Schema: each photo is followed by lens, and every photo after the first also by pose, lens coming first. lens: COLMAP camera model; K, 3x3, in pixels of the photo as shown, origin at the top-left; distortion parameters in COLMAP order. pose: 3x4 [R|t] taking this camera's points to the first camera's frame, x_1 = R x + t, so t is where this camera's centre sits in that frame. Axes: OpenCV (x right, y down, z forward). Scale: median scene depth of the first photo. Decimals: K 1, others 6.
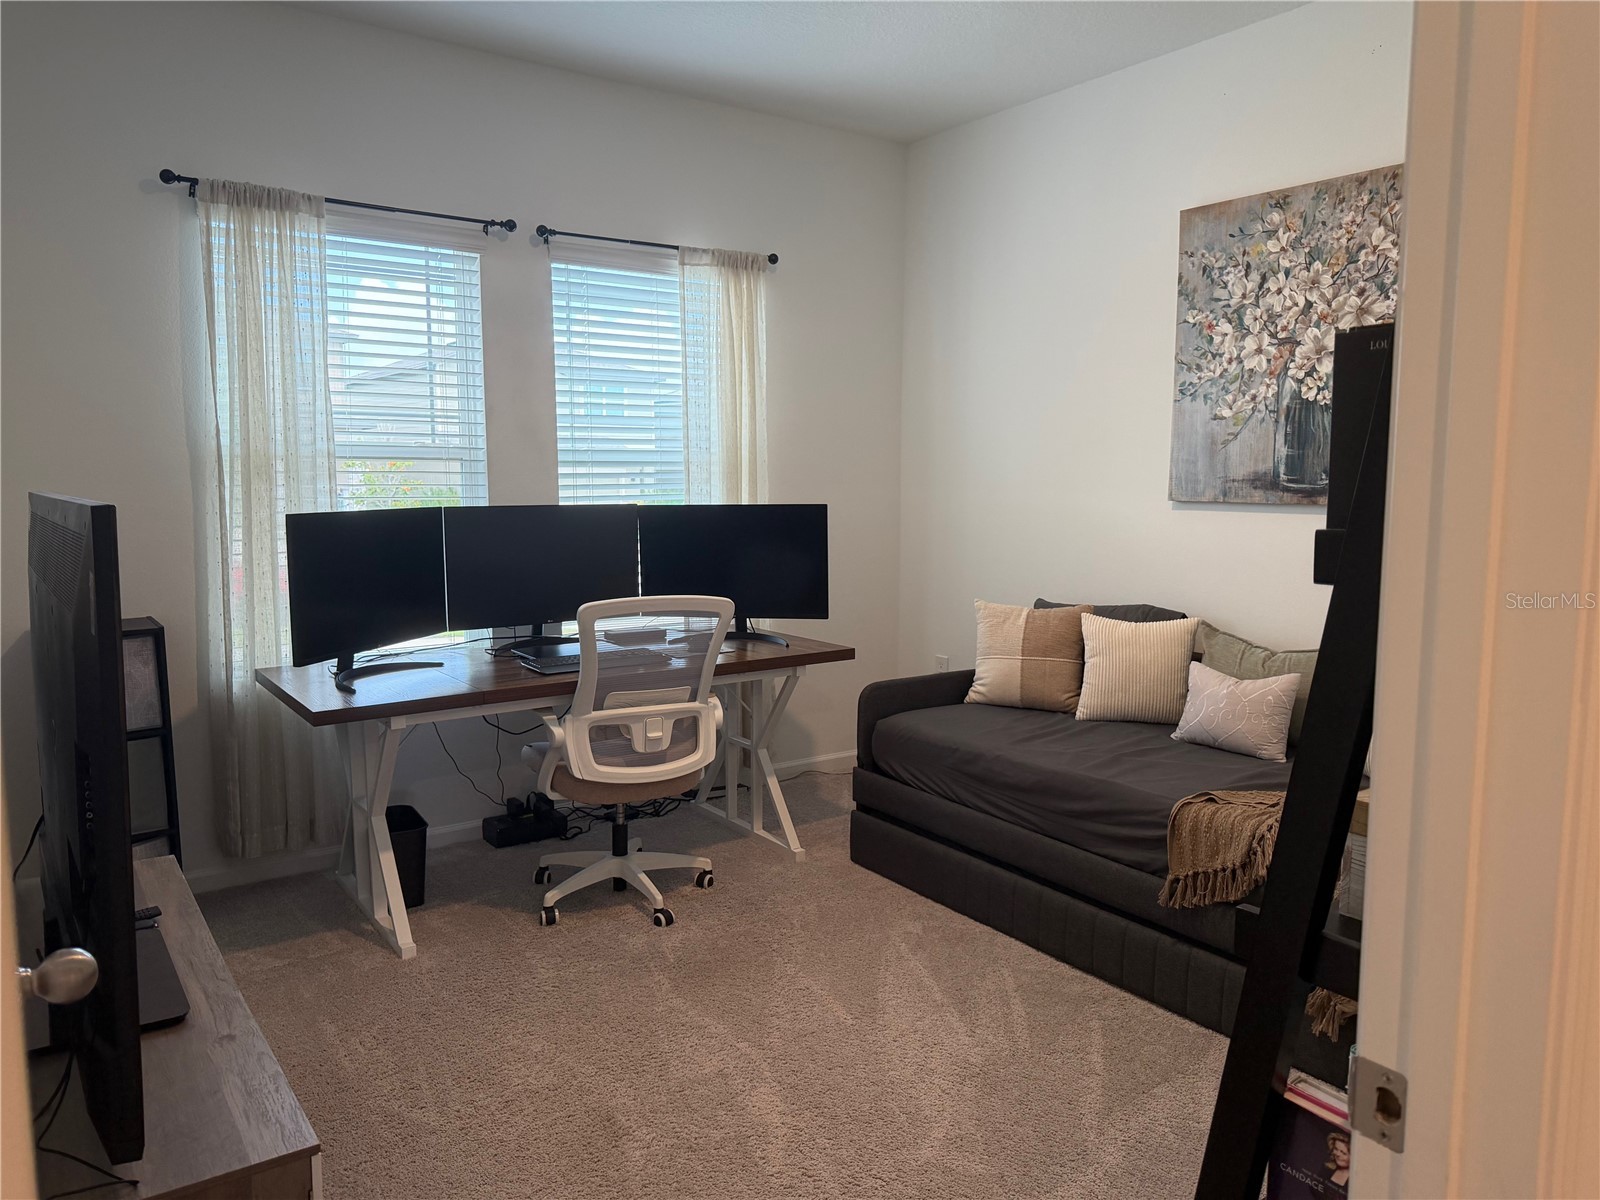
lens RADIAL K [[1117.3, 0, 784.6], [0, 1117.3, 601.1], [0, 0, 1]] dist [0.067955, -0.080154]
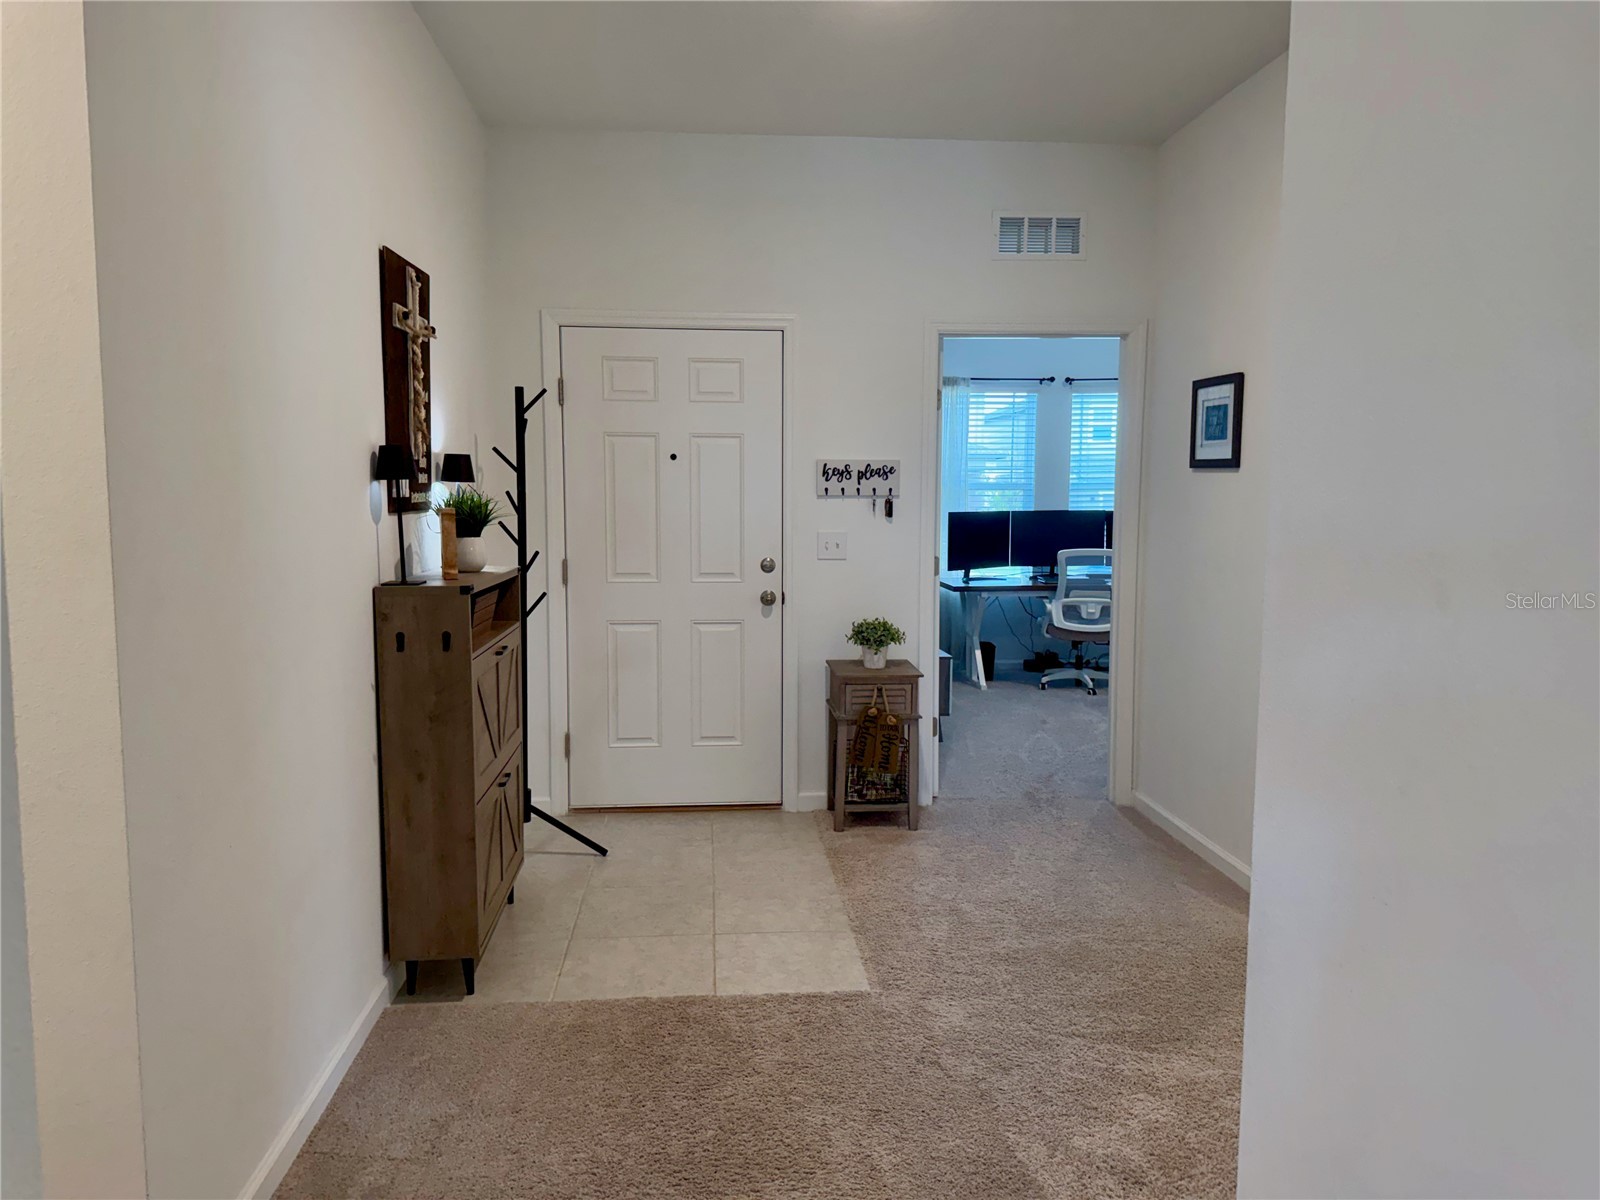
lens RADIAL K [[1117.3, 0, 802.6], [0, 1117.3, 599.3], [0, 0, 1]] dist [0.067955, -0.080154]
pose [[0.856139, 0.045872, -0.514706, 0.544205], [-0.054127, 0.998533, -0.001041, 0.128820], [0.513903, 0.028751, 0.857366, -1.231169]]
